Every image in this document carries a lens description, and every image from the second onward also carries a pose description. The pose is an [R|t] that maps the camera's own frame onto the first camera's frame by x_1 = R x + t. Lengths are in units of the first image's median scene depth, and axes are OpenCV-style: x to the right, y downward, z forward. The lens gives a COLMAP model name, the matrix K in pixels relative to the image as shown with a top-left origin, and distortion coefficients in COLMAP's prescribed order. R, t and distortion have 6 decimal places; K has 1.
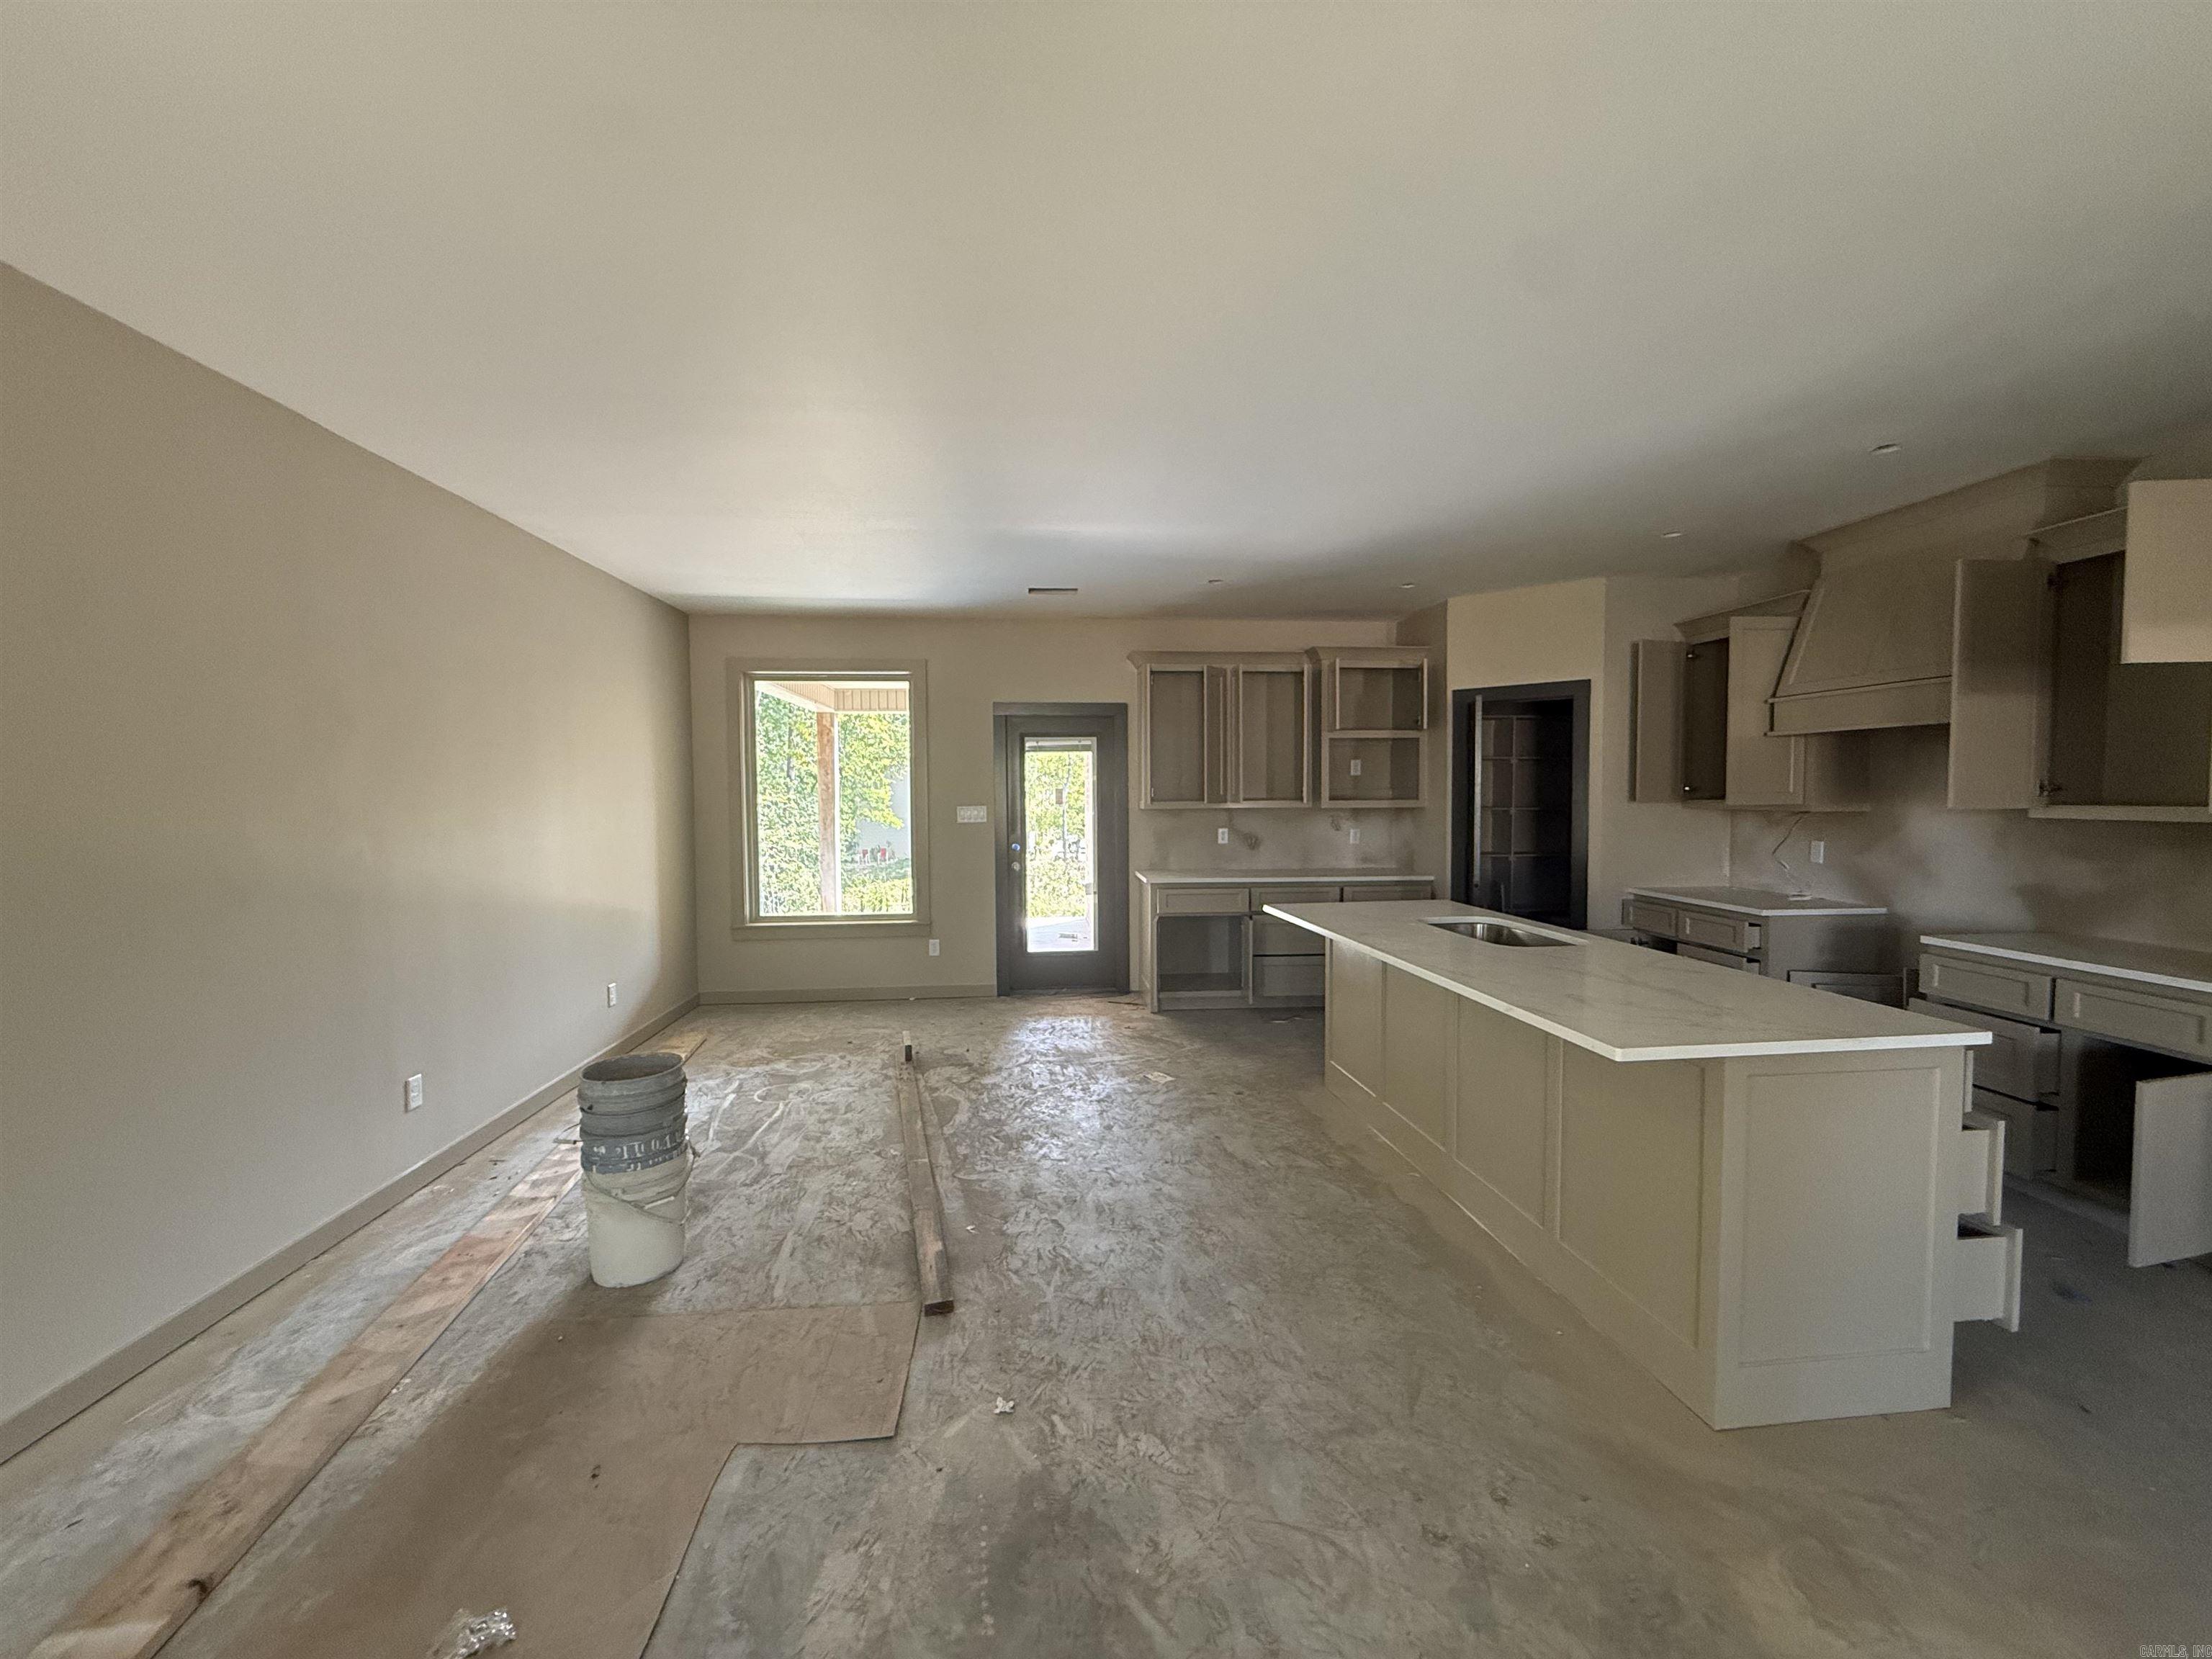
lens RADIAL K [[884.0, 0, 1104.6], [0, 884.0, 827.5], [0, 0, 1]] dist [0.000017, 0.000376]
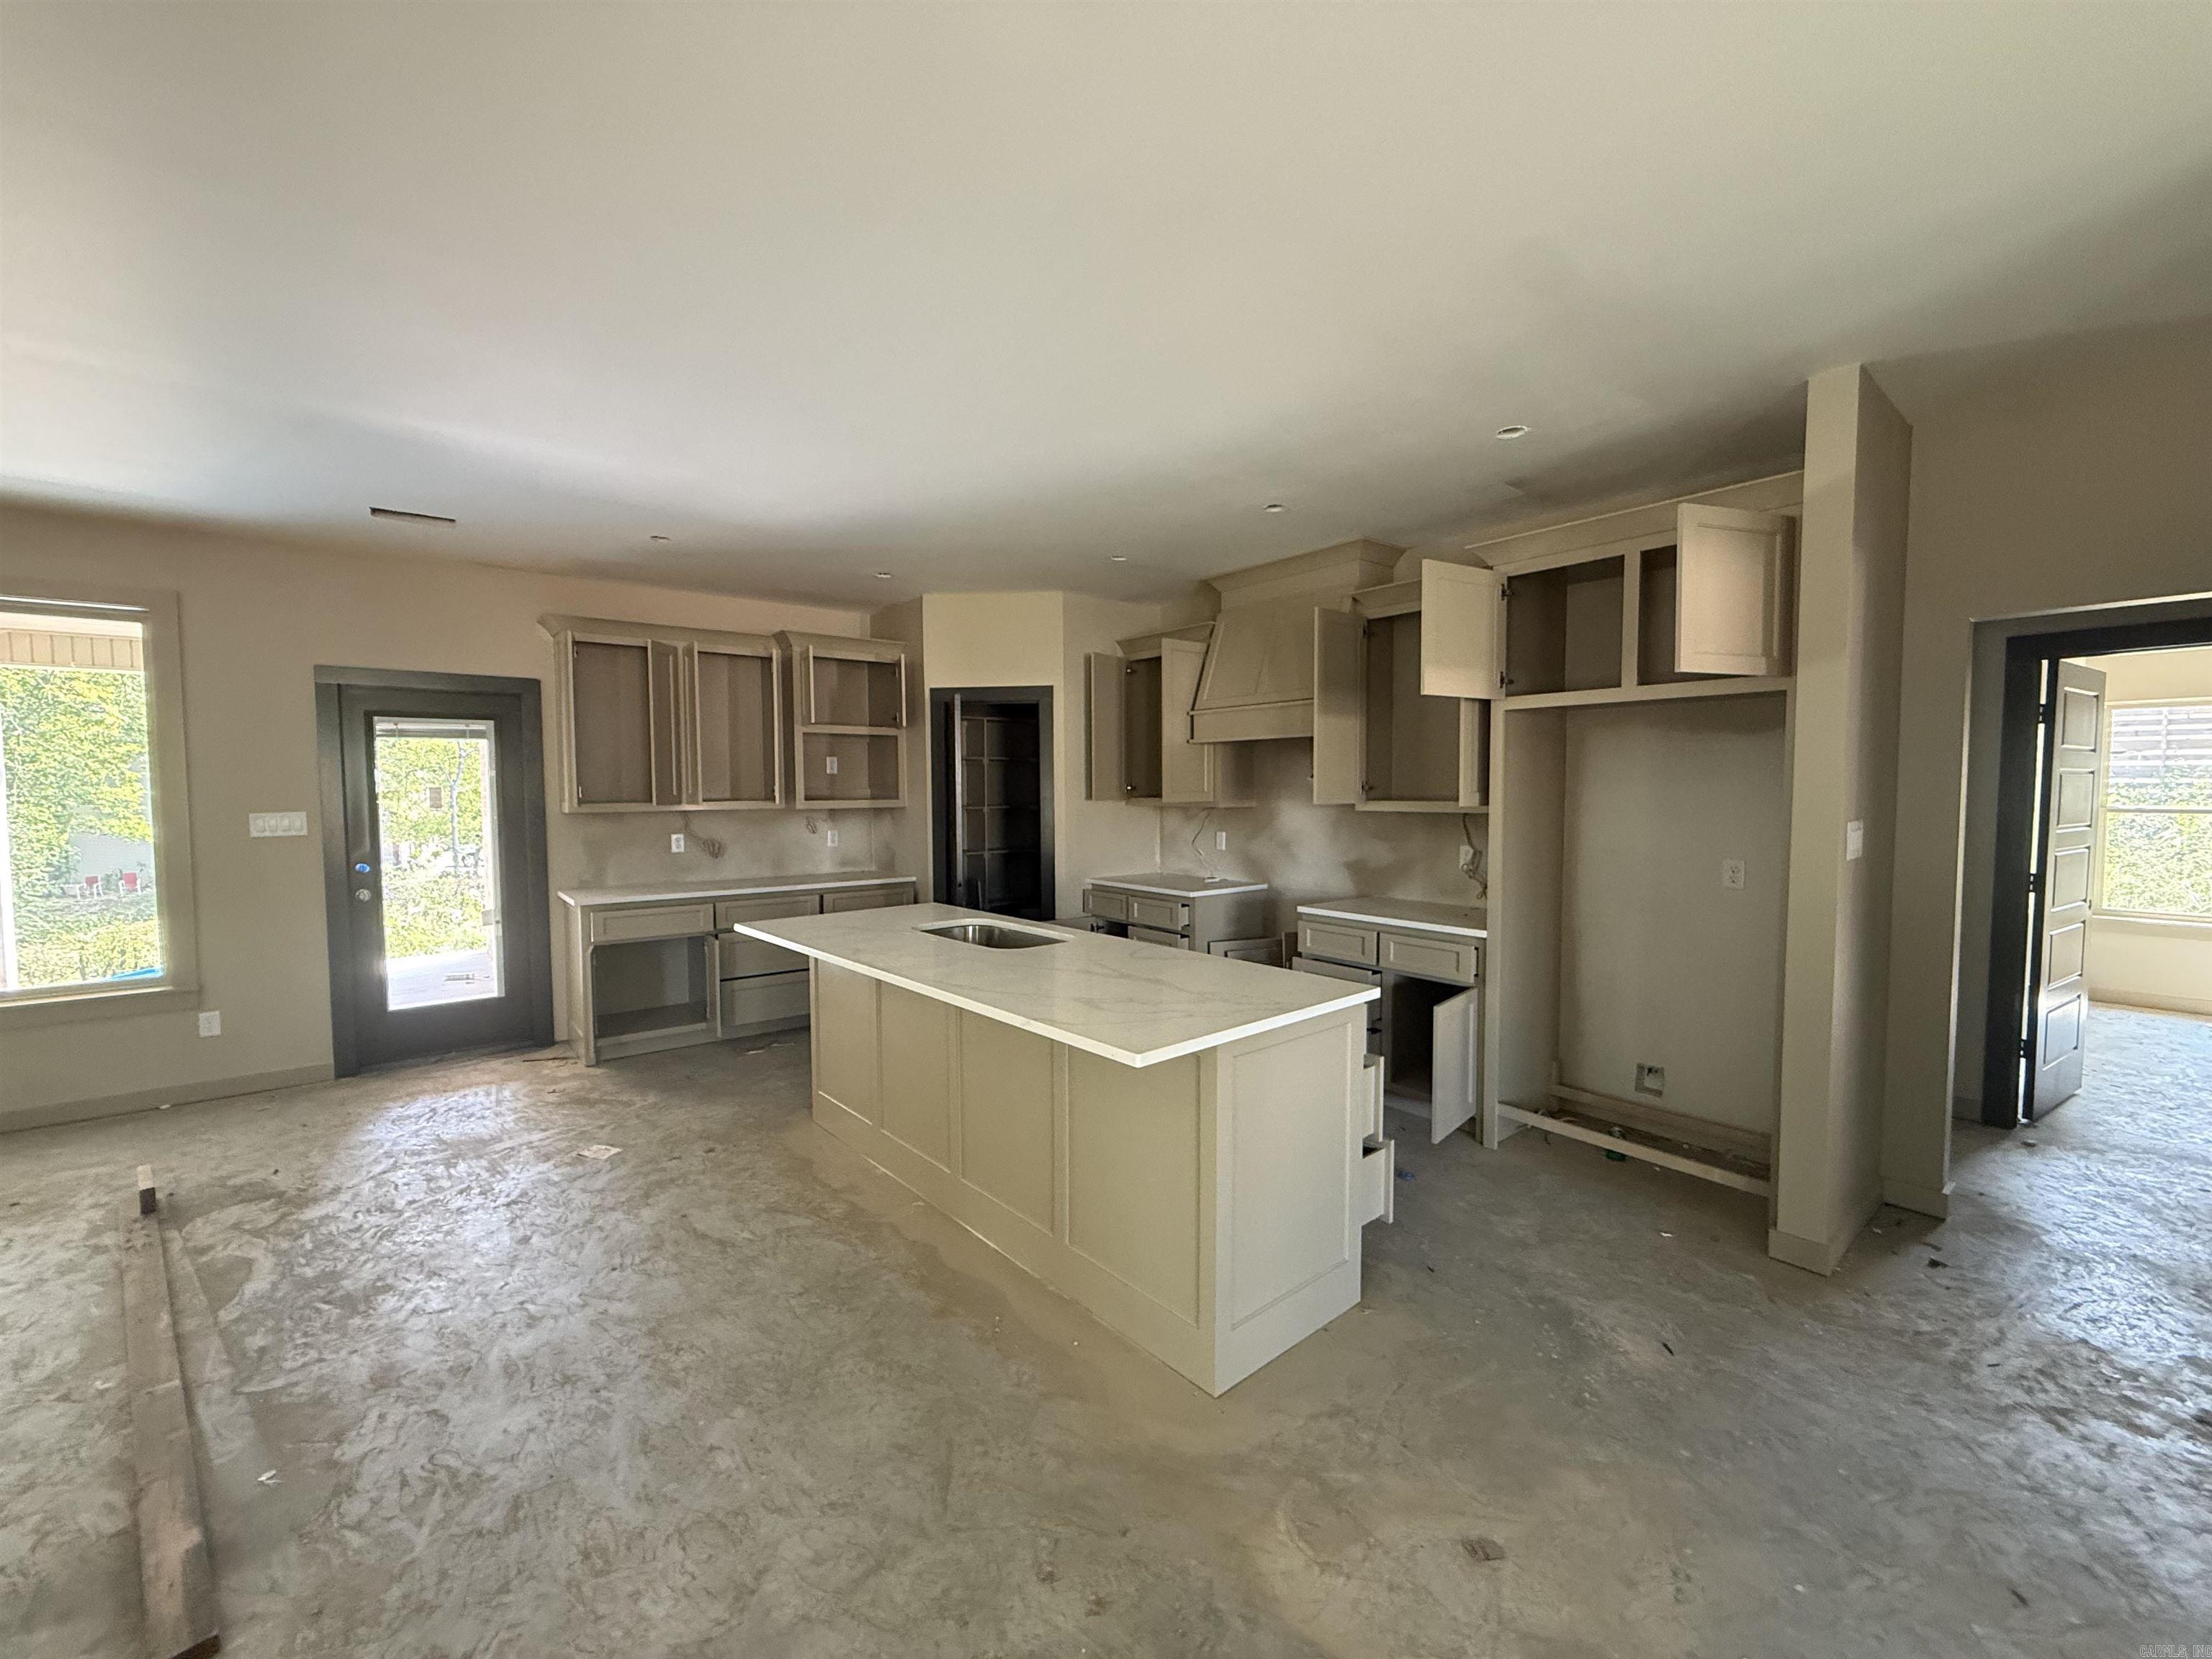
lens RADIAL K [[884.0, 0, 1104.6], [0, 884.0, 827.5], [0, 0, 1]] dist [0.000017, 0.000376]
pose [[0.832006, -0.024250, 0.554237, 0.006159], [0.023396, 0.999689, 0.008619, -0.004586], [-0.554273, 0.005796, 0.832315, 0.089085]]
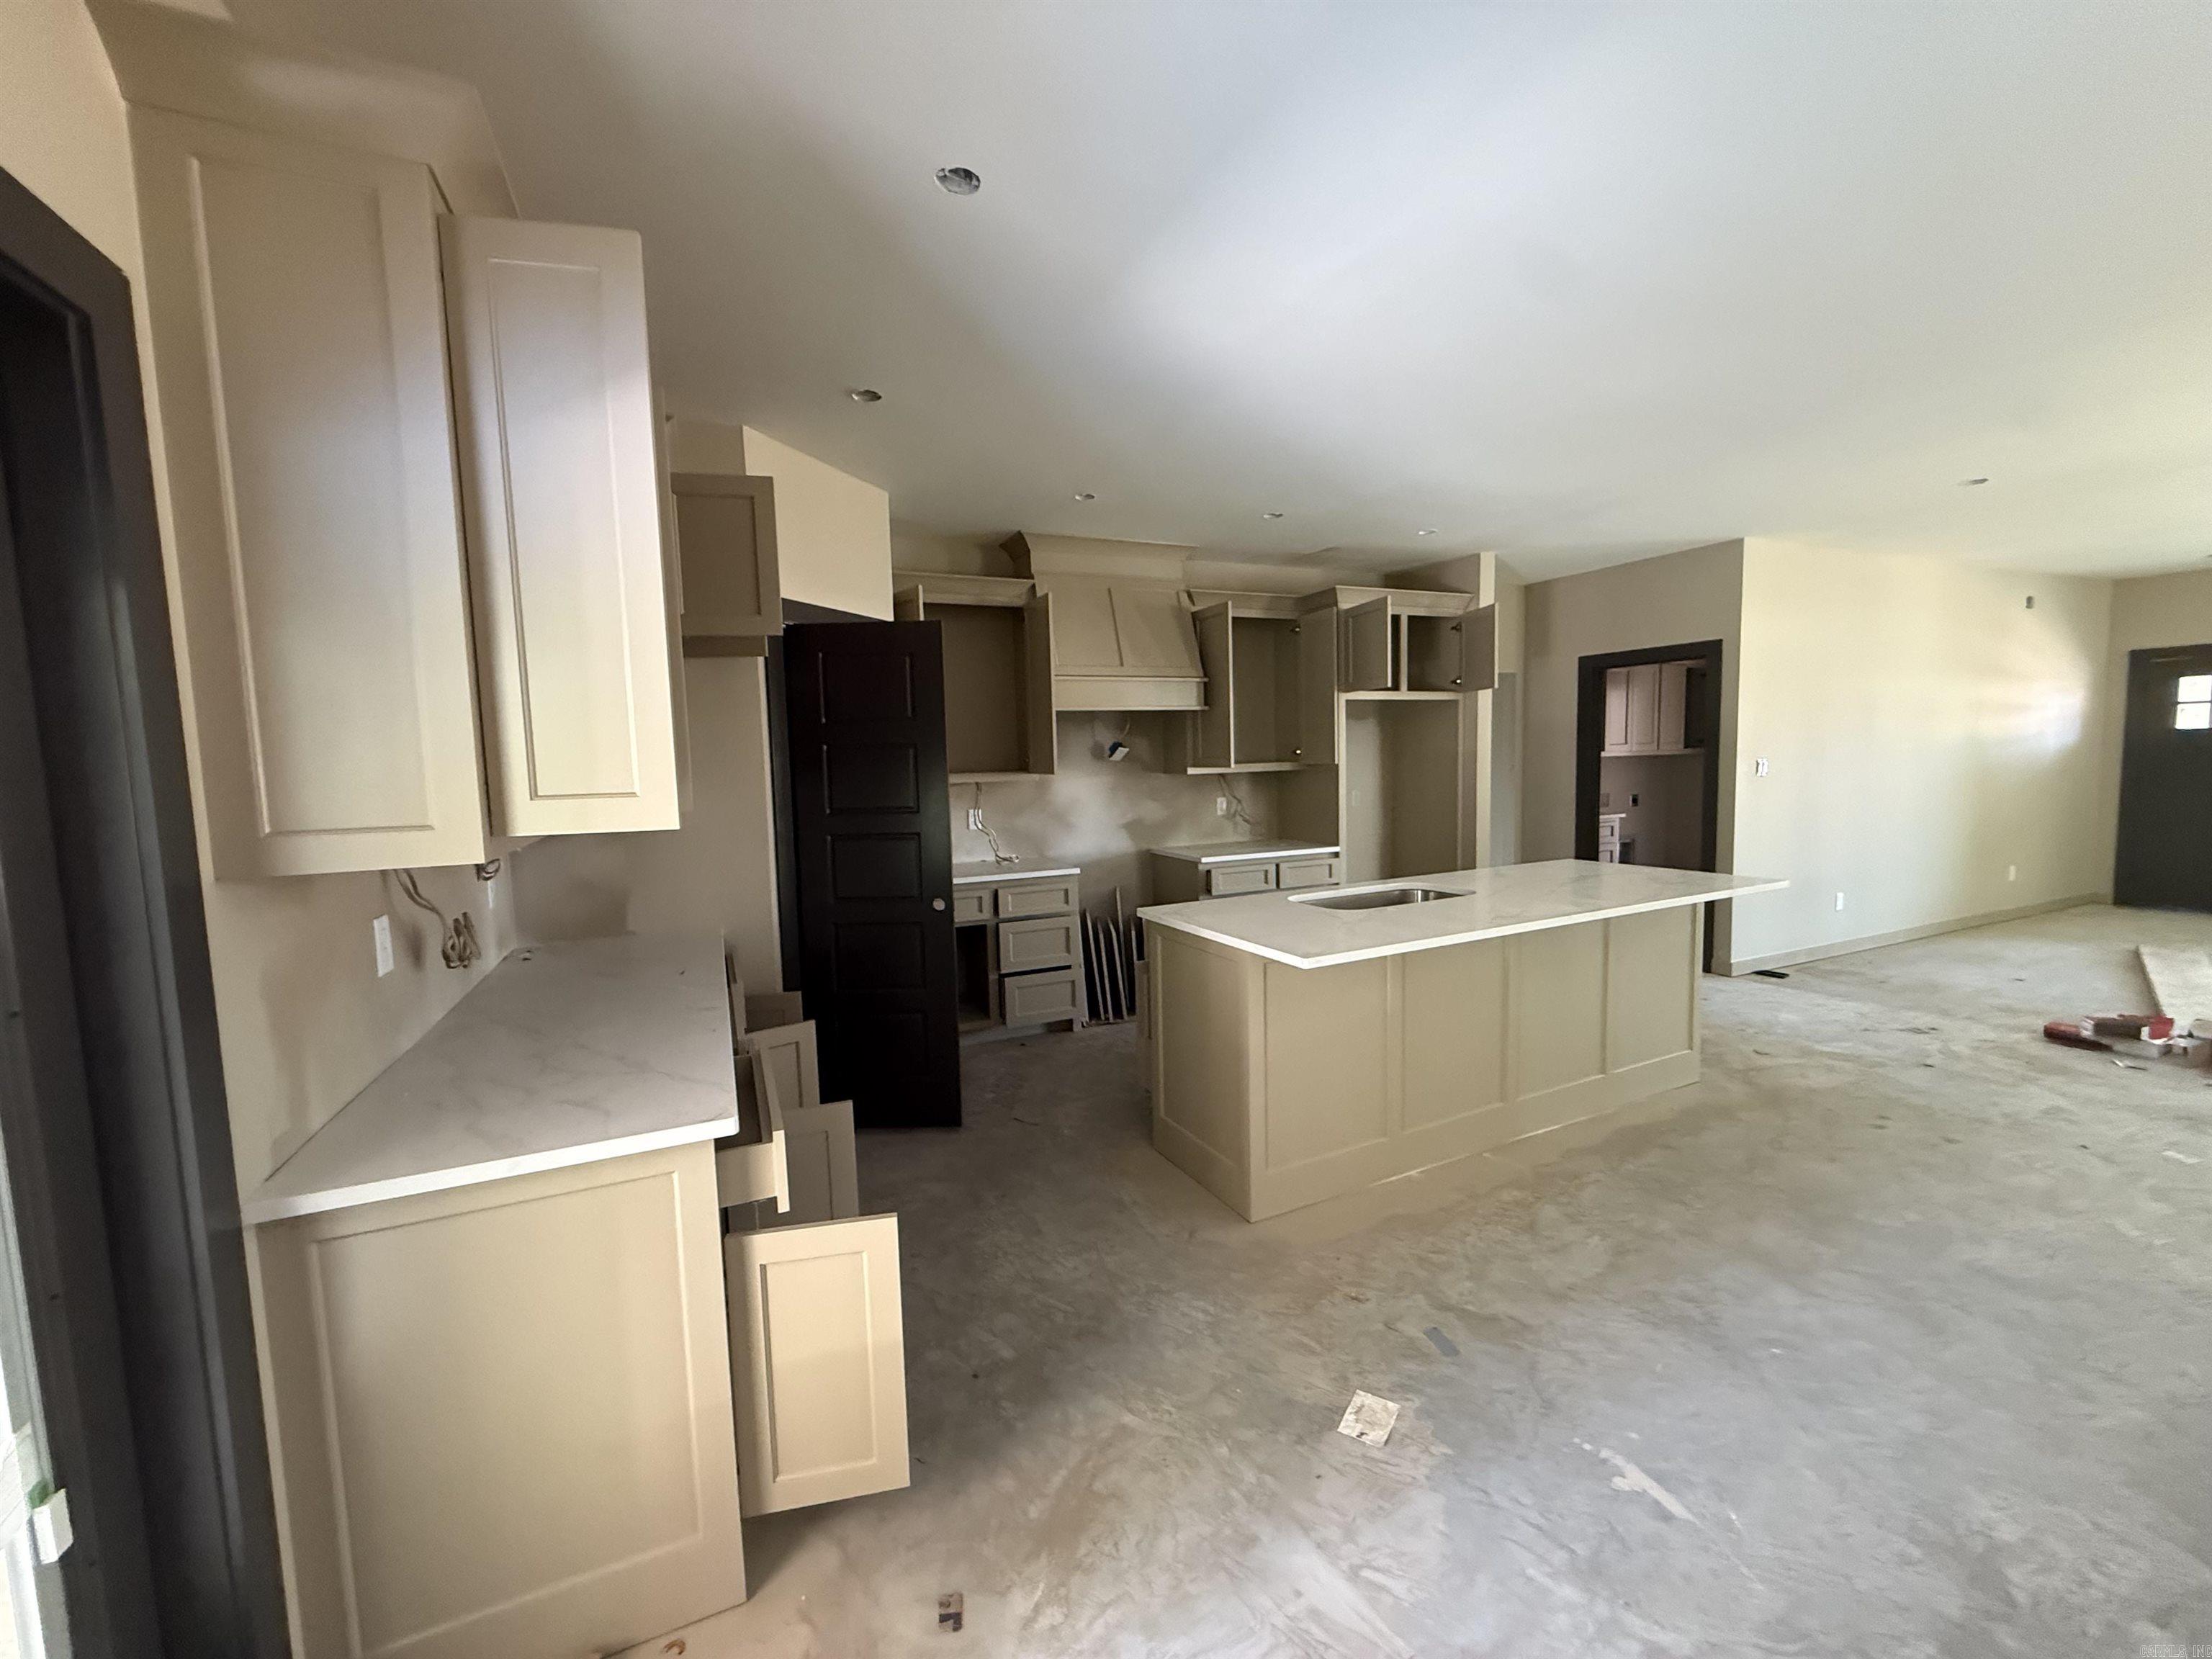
lens RADIAL K [[884.0, 0, 1104.6], [0, 884.0, 827.5], [0, 0, 1]] dist [0.000017, 0.000376]
pose [[-0.331075, -0.061377, 0.941606, -0.294060], [0.069975, 0.993538, 0.089365, -0.052735], [-0.941006, 0.095476, -0.324640, 1.278156]]
